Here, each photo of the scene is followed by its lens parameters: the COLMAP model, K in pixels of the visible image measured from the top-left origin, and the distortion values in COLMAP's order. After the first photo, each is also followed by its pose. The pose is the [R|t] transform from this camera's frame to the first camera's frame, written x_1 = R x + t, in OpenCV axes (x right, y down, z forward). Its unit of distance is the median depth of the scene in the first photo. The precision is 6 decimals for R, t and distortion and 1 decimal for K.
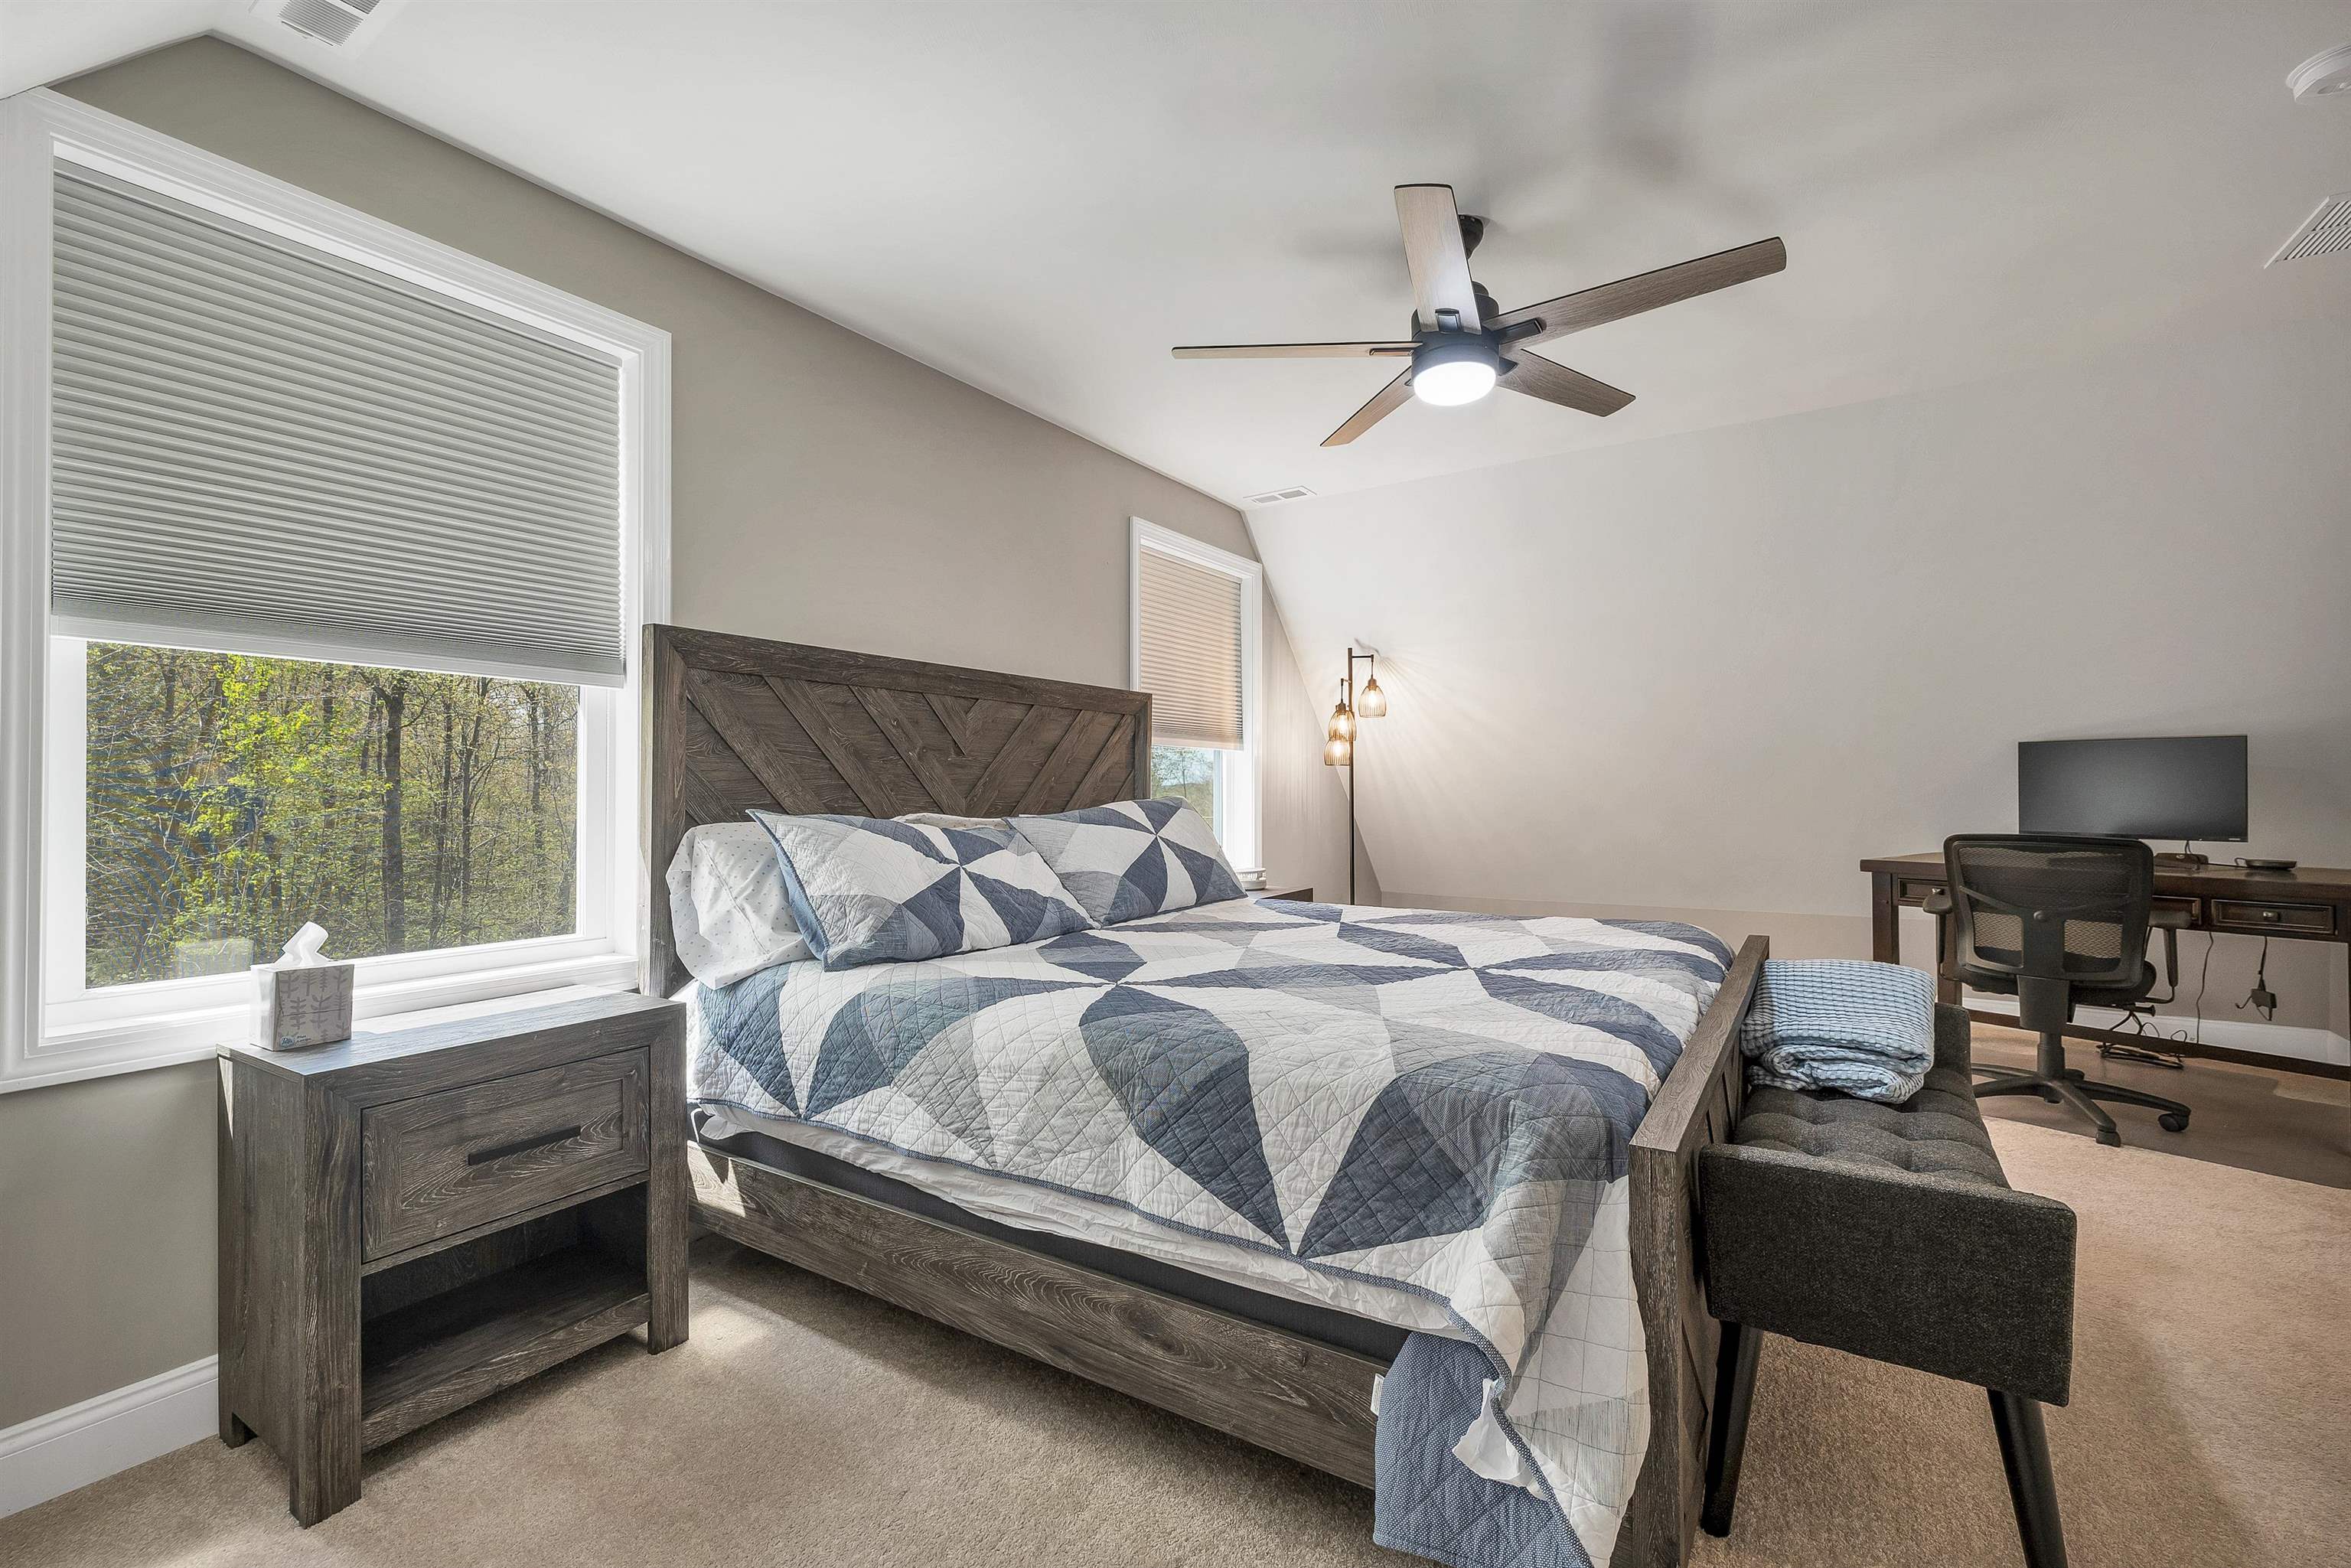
lens RADIAL K [[995.3, 0, 1175.5], [0, 995.3, 784.0], [0, 0, 1]] dist [-0.002543, -0.000265]
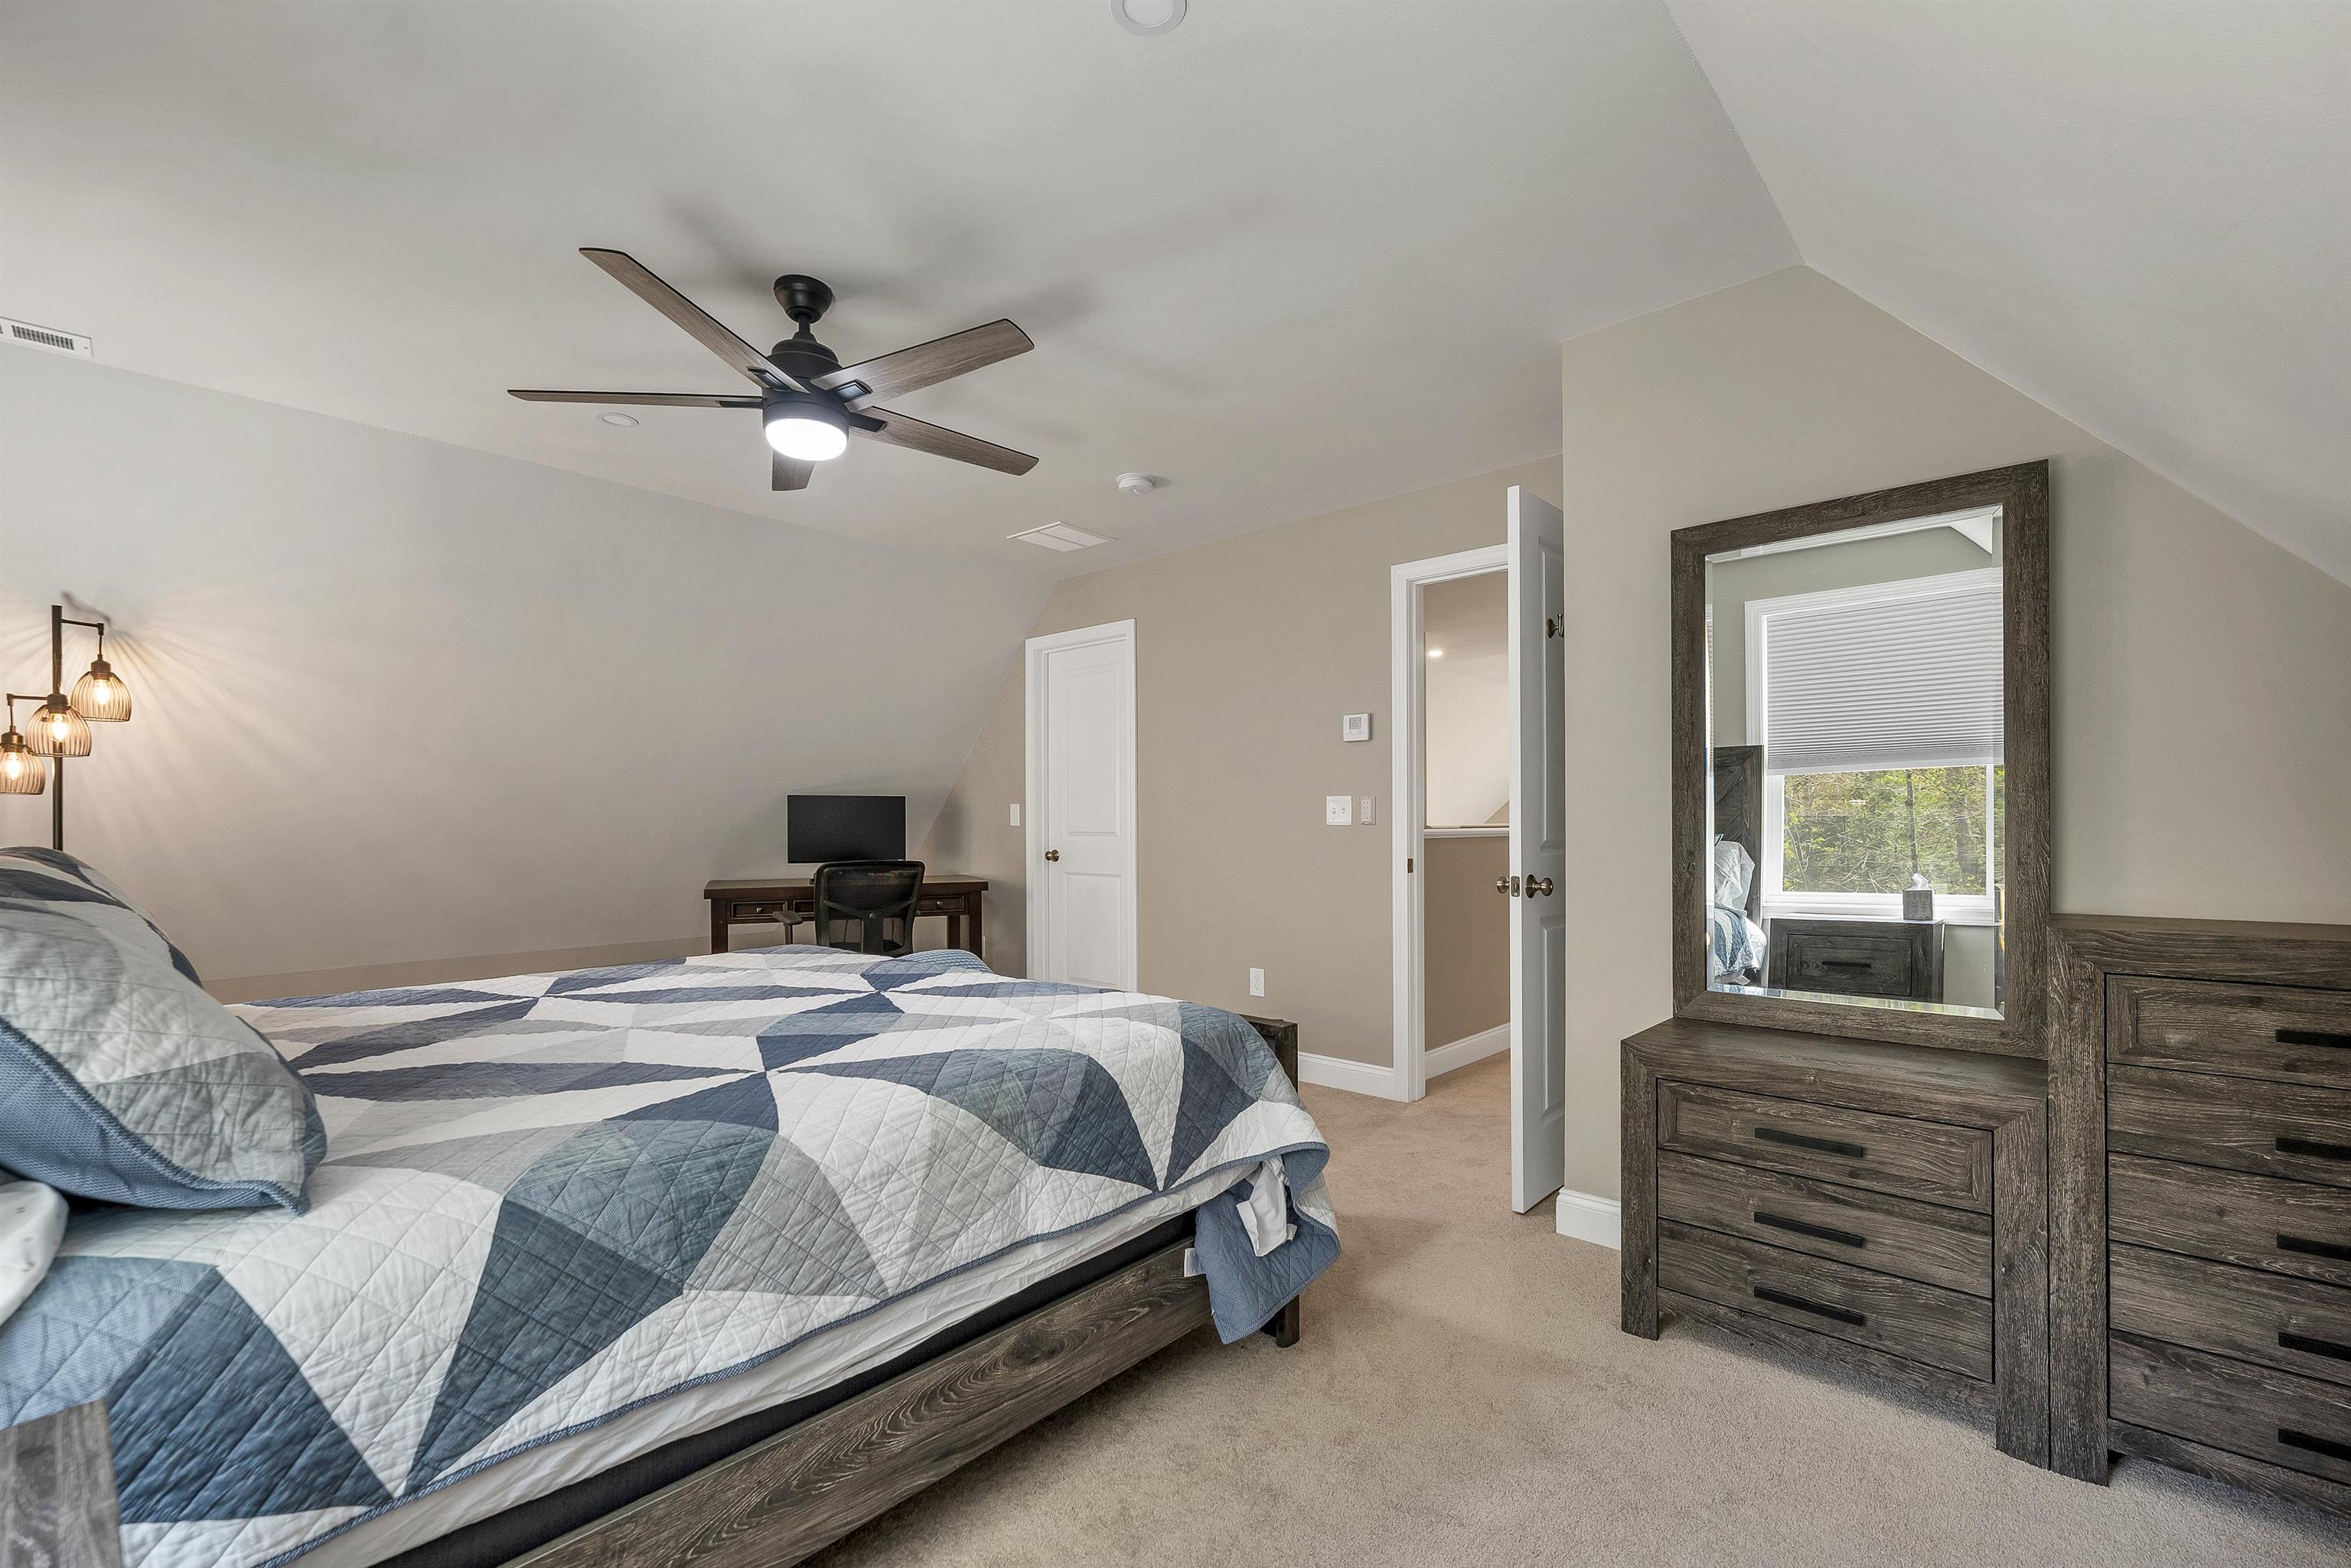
lens RADIAL K [[989.6, 0, 1171.5], [0, 989.6, 822.2], [0, 0, 1]] dist [0.000234, 0.000135]
pose [[0.167436, 0.006039, 0.985864, -0.936280], [-0.002252, 0.999981, -0.005743, 0.000809], [-0.985880, -0.001259, 0.167447, 0.627581]]
